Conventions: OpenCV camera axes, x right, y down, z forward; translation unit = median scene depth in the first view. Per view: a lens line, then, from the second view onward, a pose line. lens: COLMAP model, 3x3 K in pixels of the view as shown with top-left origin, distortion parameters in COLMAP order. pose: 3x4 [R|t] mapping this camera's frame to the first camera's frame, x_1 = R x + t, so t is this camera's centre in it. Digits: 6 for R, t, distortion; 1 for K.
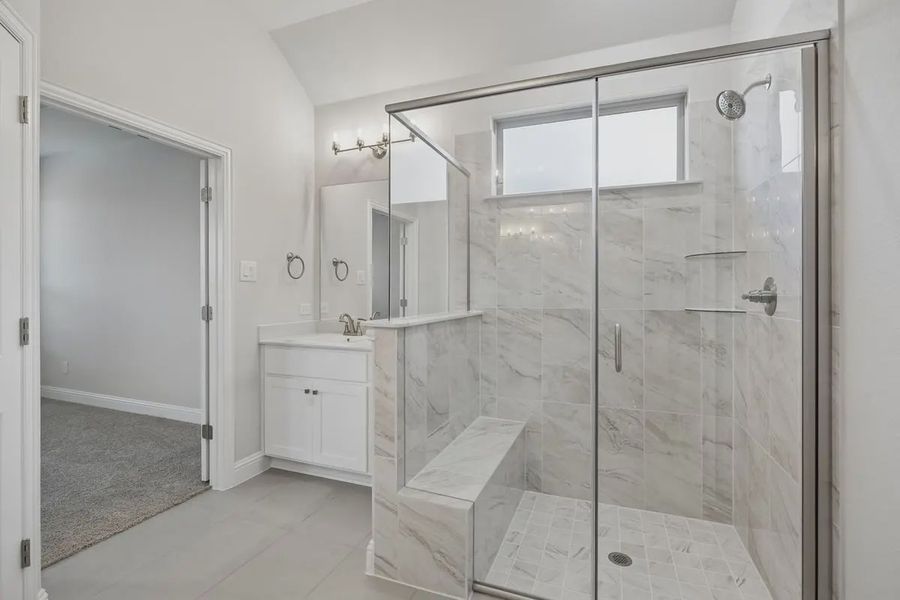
lens RADIAL K [[425.4, 0, 448.4], [0, 425.4, 293.8], [0, 0, 1]] dist [0.001081, 0.000318]
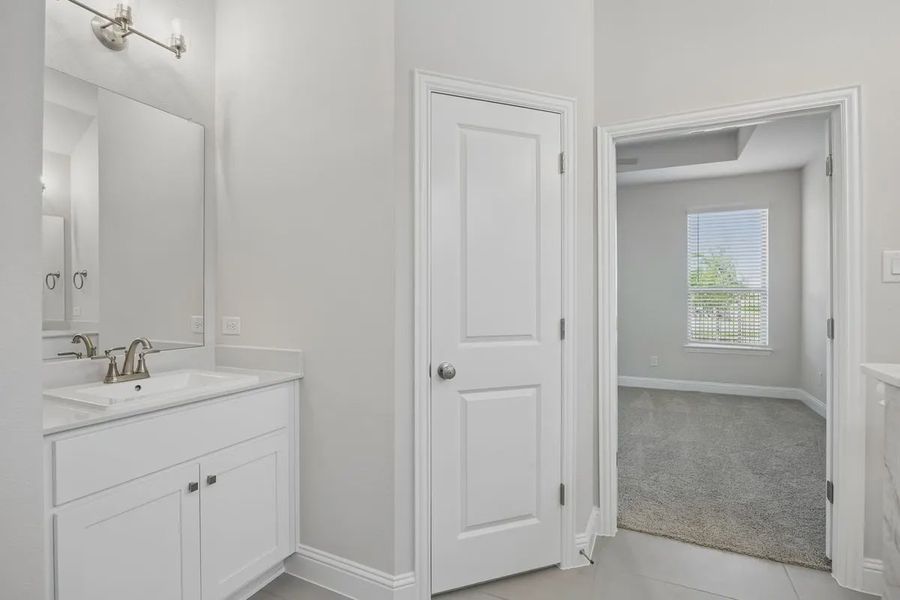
lens RADIAL K [[450.2, 0, 449.1], [0, 450.2, 300.4], [0, 0, 1]] dist [-0.003346, -0.000100]
pose [[-0.072847, 0.012258, -0.997268, 0.249263], [-0.003492, 0.999915, 0.012545, -0.010404], [0.997337, 0.004397, -0.072798, 0.425737]]
